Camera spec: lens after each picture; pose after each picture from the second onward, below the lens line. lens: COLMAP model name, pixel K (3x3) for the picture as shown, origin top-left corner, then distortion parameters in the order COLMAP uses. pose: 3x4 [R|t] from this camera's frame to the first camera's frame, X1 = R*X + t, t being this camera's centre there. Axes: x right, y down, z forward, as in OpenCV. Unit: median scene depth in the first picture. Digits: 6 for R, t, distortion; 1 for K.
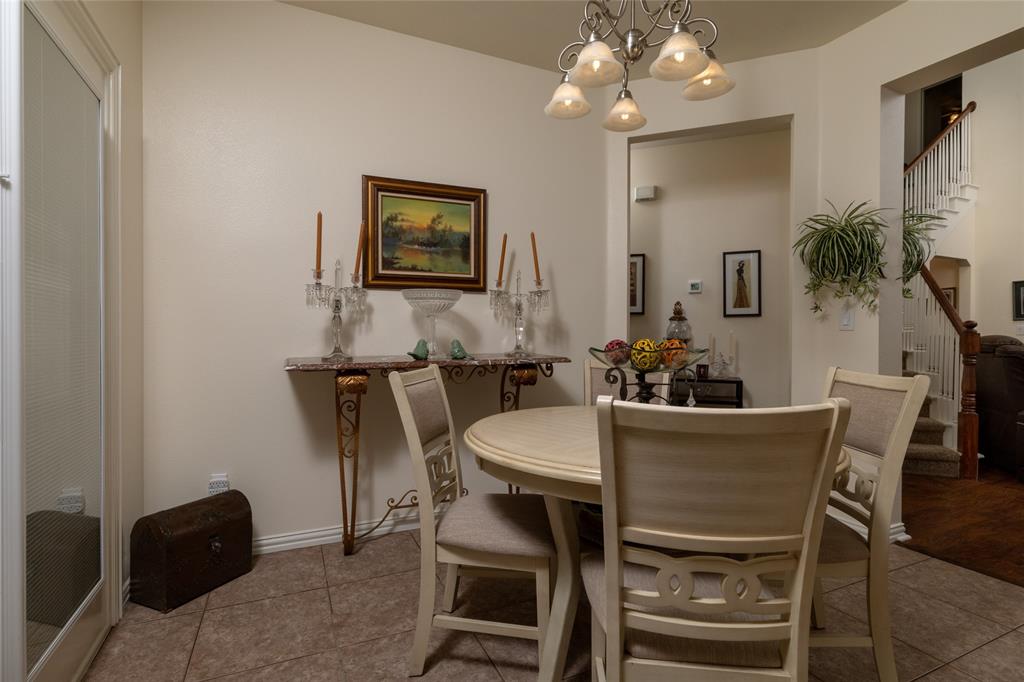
lens RADIAL K [[494.0, 0, 512.0], [0, 494.0, 341.0], [0, 0, 1]] dist [-0.001393, -0.000966]
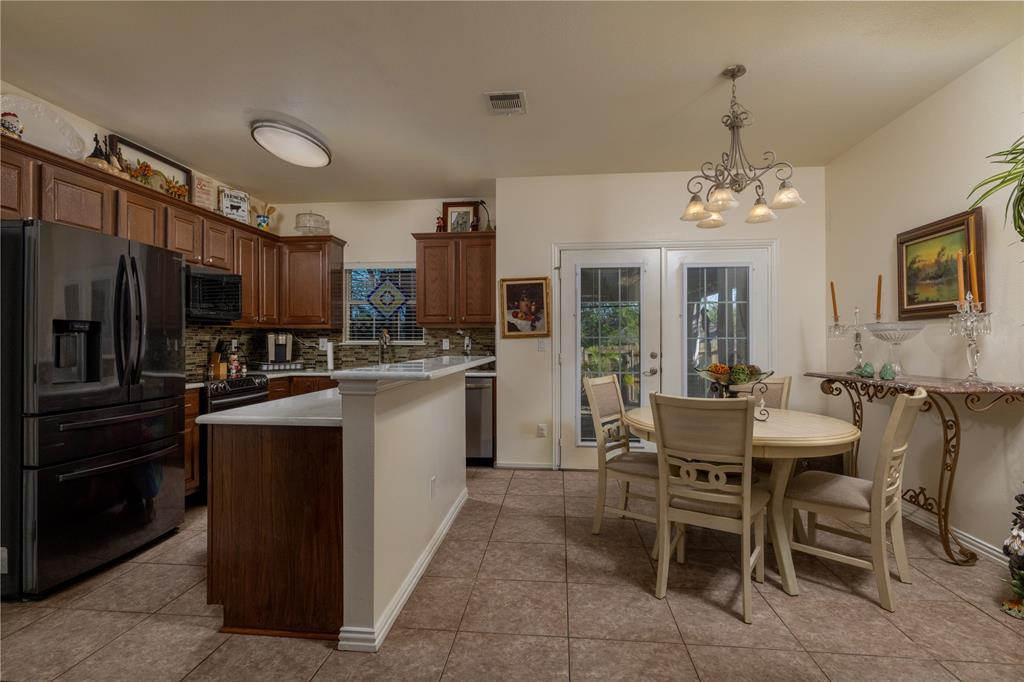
lens RADIAL K [[494.0, 0, 512.0], [0, 494.0, 341.0], [0, 0, 1]] dist [-0.001393, -0.000966]
pose [[-0.512229, -0.001255, -0.858848, 1.285354], [-0.008760, 0.999955, 0.003763, -0.049975], [0.858804, 0.009451, -0.512217, 0.767758]]
